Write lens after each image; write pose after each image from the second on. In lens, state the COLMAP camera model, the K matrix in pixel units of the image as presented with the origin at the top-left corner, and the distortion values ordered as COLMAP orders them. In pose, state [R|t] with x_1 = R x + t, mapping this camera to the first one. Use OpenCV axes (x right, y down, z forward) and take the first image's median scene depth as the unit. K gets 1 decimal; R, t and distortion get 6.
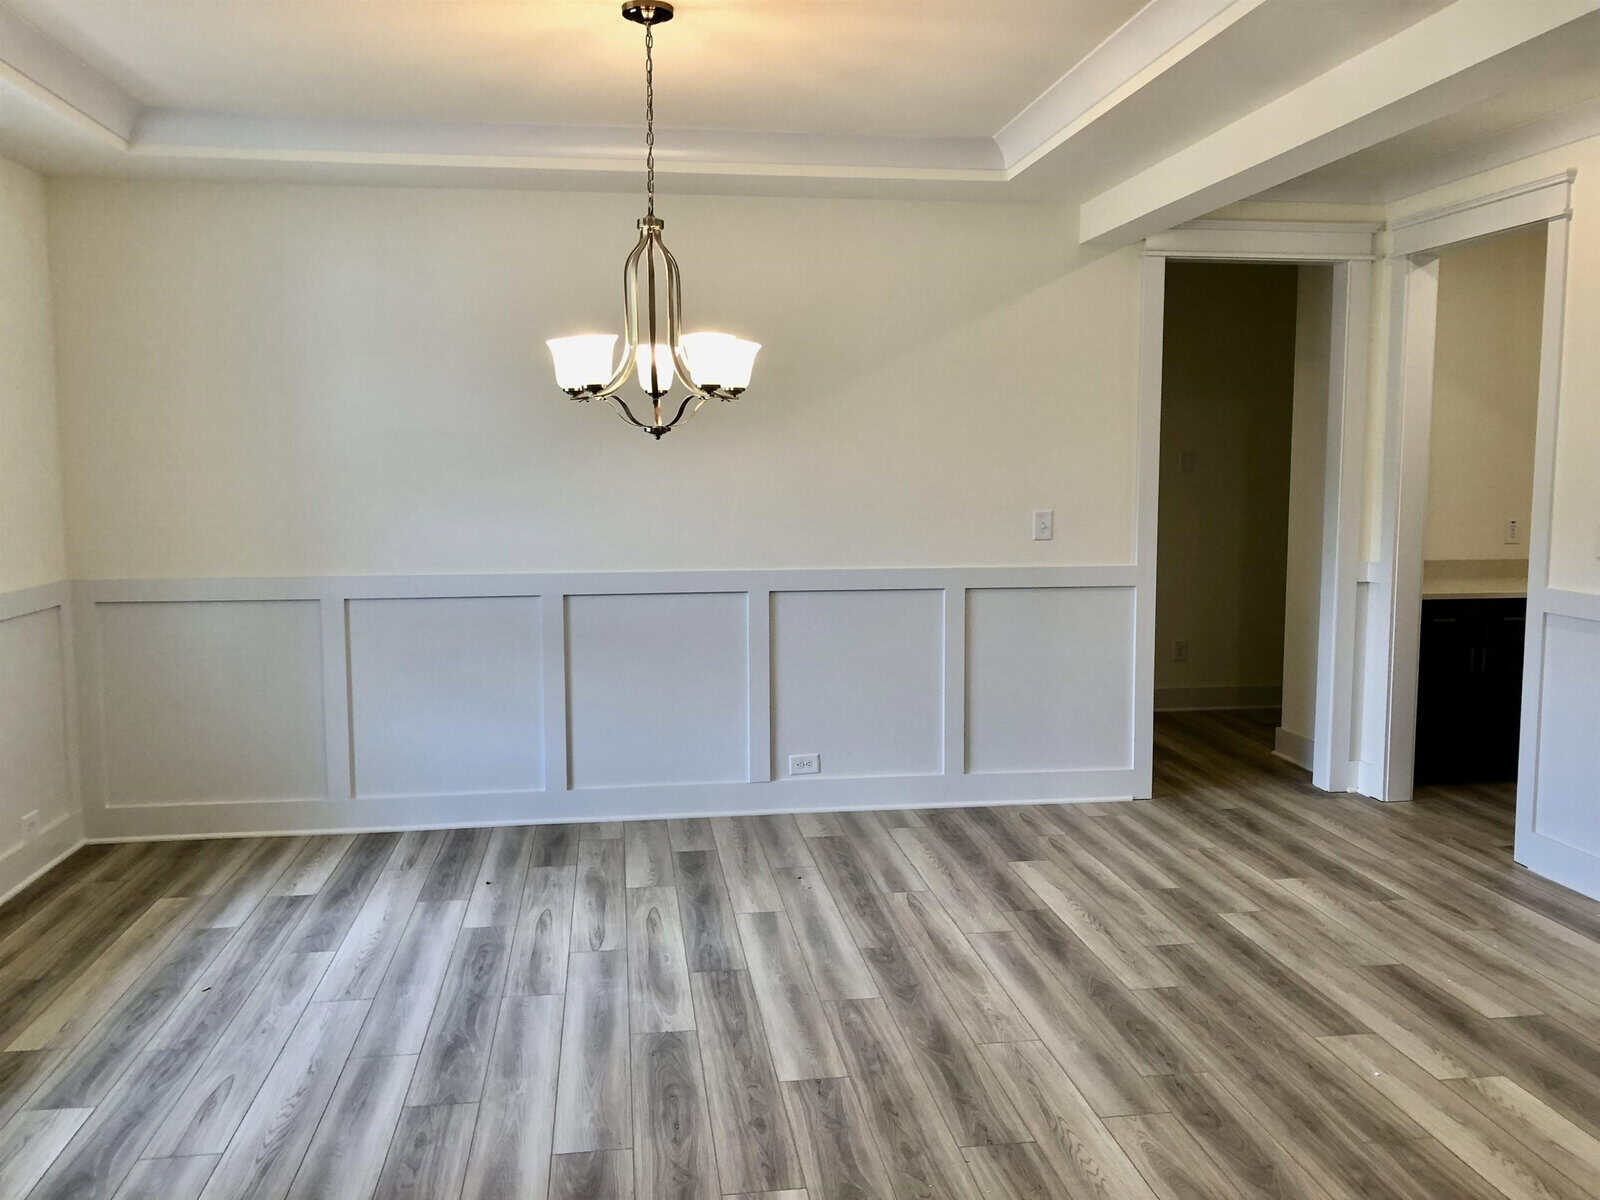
lens RADIAL K [[1306.3, 0, 800.0], [0, 1306.3, 600.0], [0, 0, 1]] dist [0.007614, 0.003283]
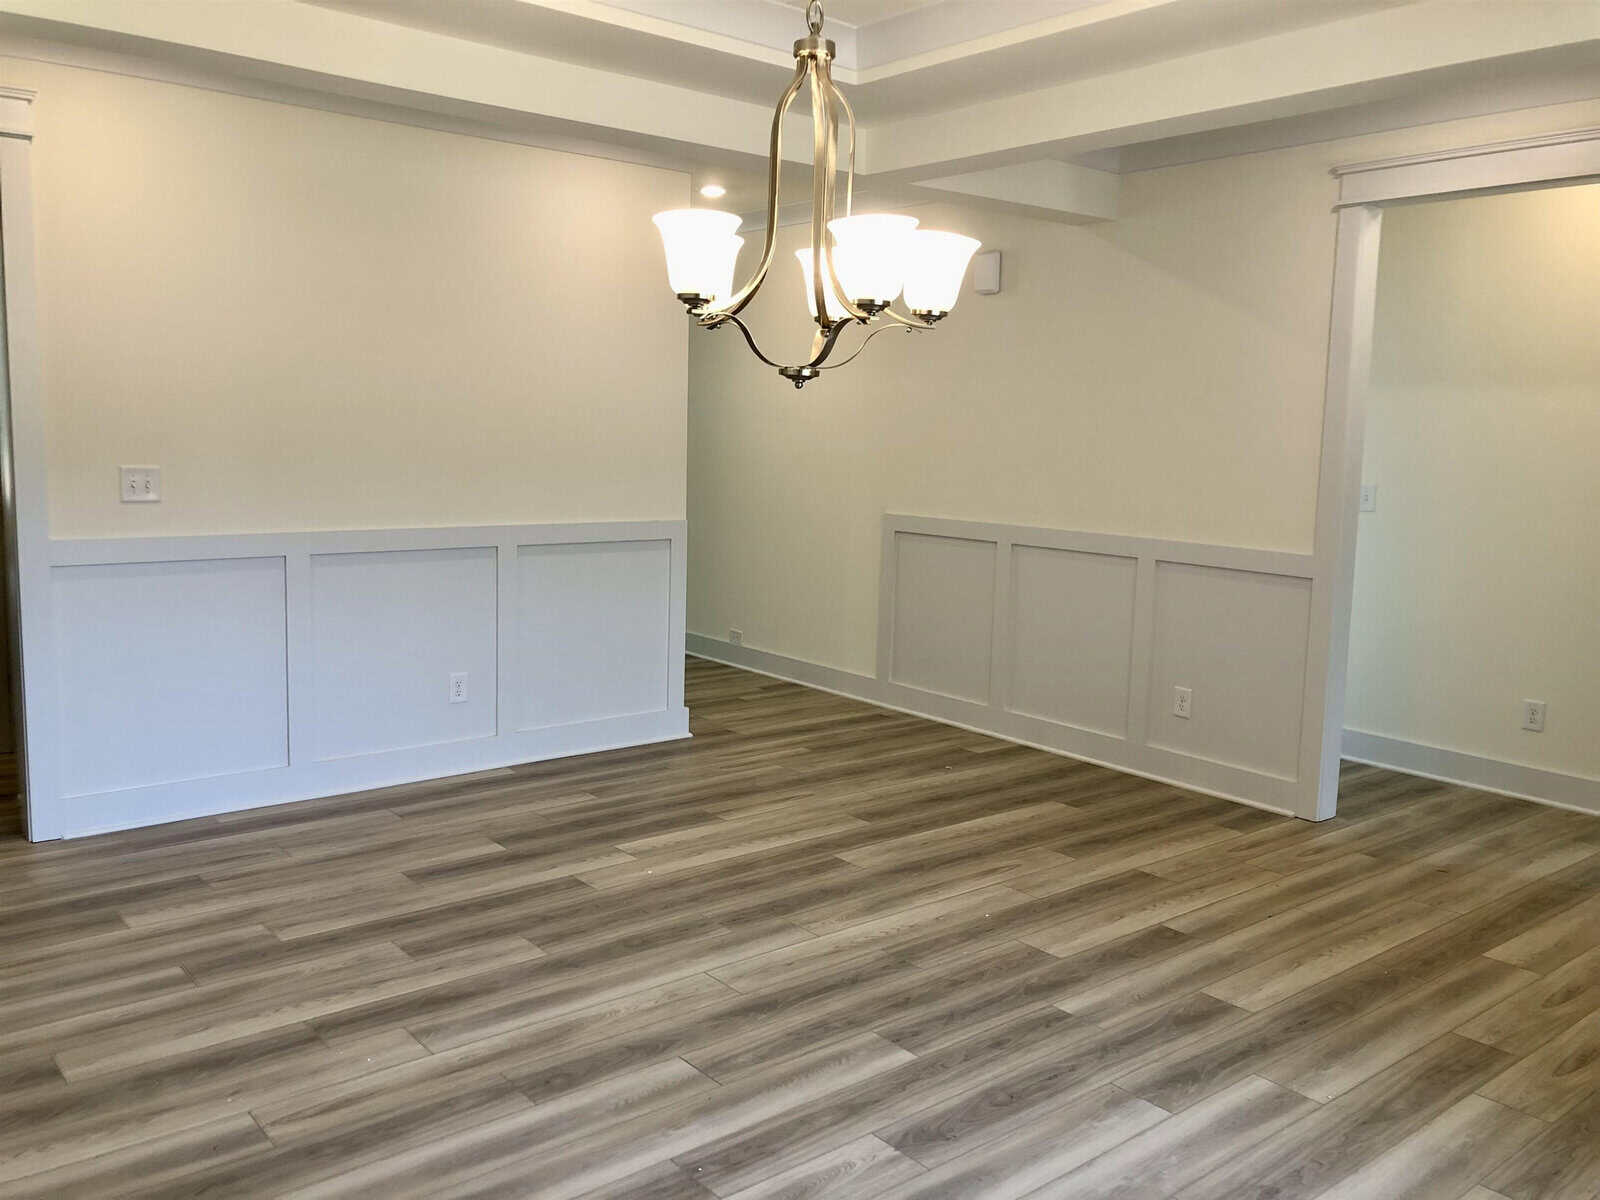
lens RADIAL K [[1306.3, 0, 800.0], [0, 1306.3, 600.0], [0, 0, 1]] dist [0.007614, 0.003283]
pose [[-0.515977, -0.127072, 0.847125, -0.676956], [0.070012, 0.979371, 0.189553, -0.144112], [-0.853737, 0.157114, -0.496436, 1.346180]]
